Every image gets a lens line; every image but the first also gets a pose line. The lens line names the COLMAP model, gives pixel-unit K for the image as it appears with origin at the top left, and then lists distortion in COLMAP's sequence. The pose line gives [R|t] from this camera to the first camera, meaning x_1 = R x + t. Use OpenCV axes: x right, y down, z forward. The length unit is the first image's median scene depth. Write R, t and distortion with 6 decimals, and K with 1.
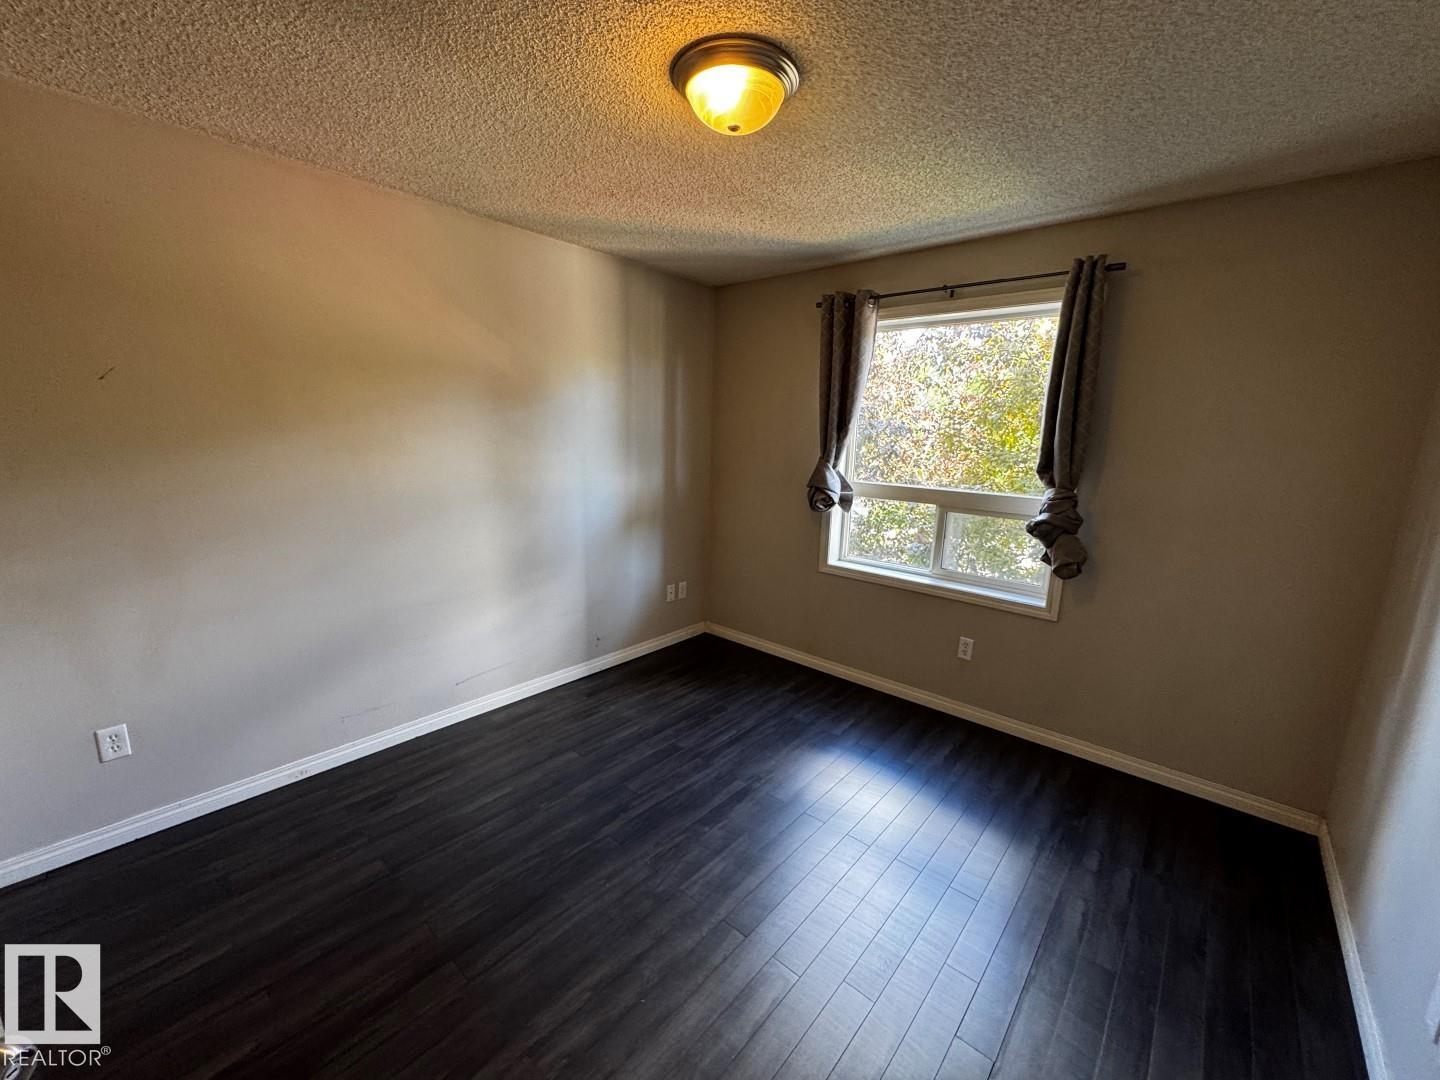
lens RADIAL K [[573.9, 0, 721.7], [0, 573.9, 534.3], [0, 0, 1]] dist [-0.002269, -0.000621]
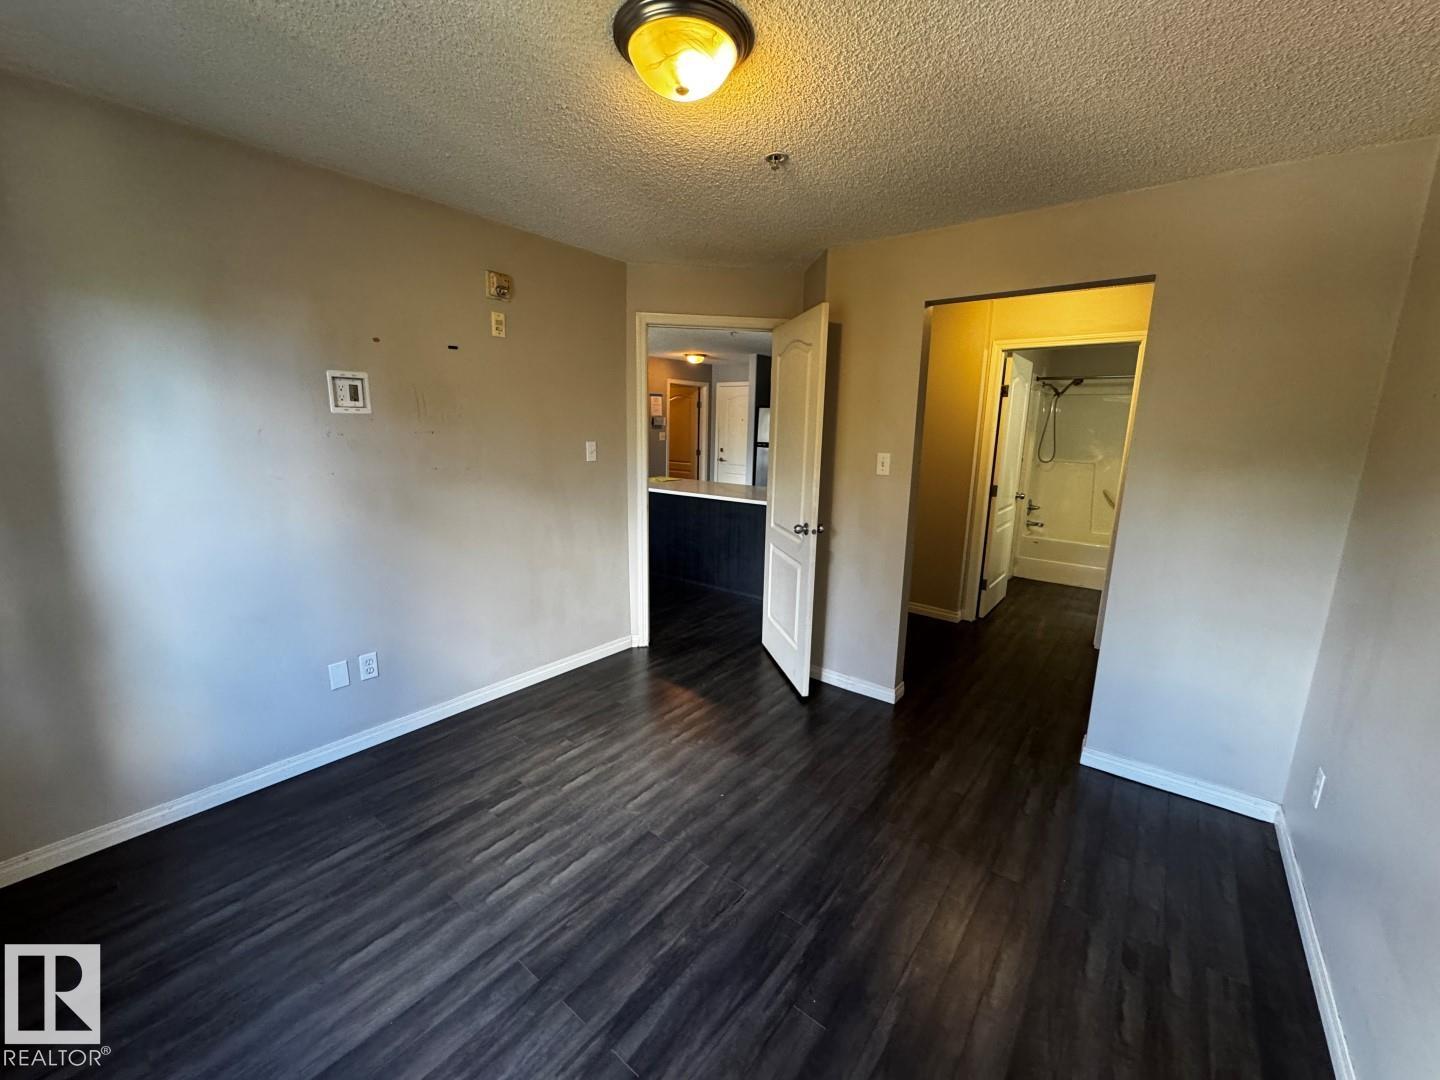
lens RADIAL K [[573.9, 0, 714.5], [0, 573.9, 540.3], [0, 0, 1]] dist [-0.002269, -0.000621]
pose [[-0.997883, -0.039869, -0.051380, -0.007928], [-0.056352, 0.924463, 0.377085, -0.302098], [0.032465, 0.379182, -0.924752, 1.656683]]
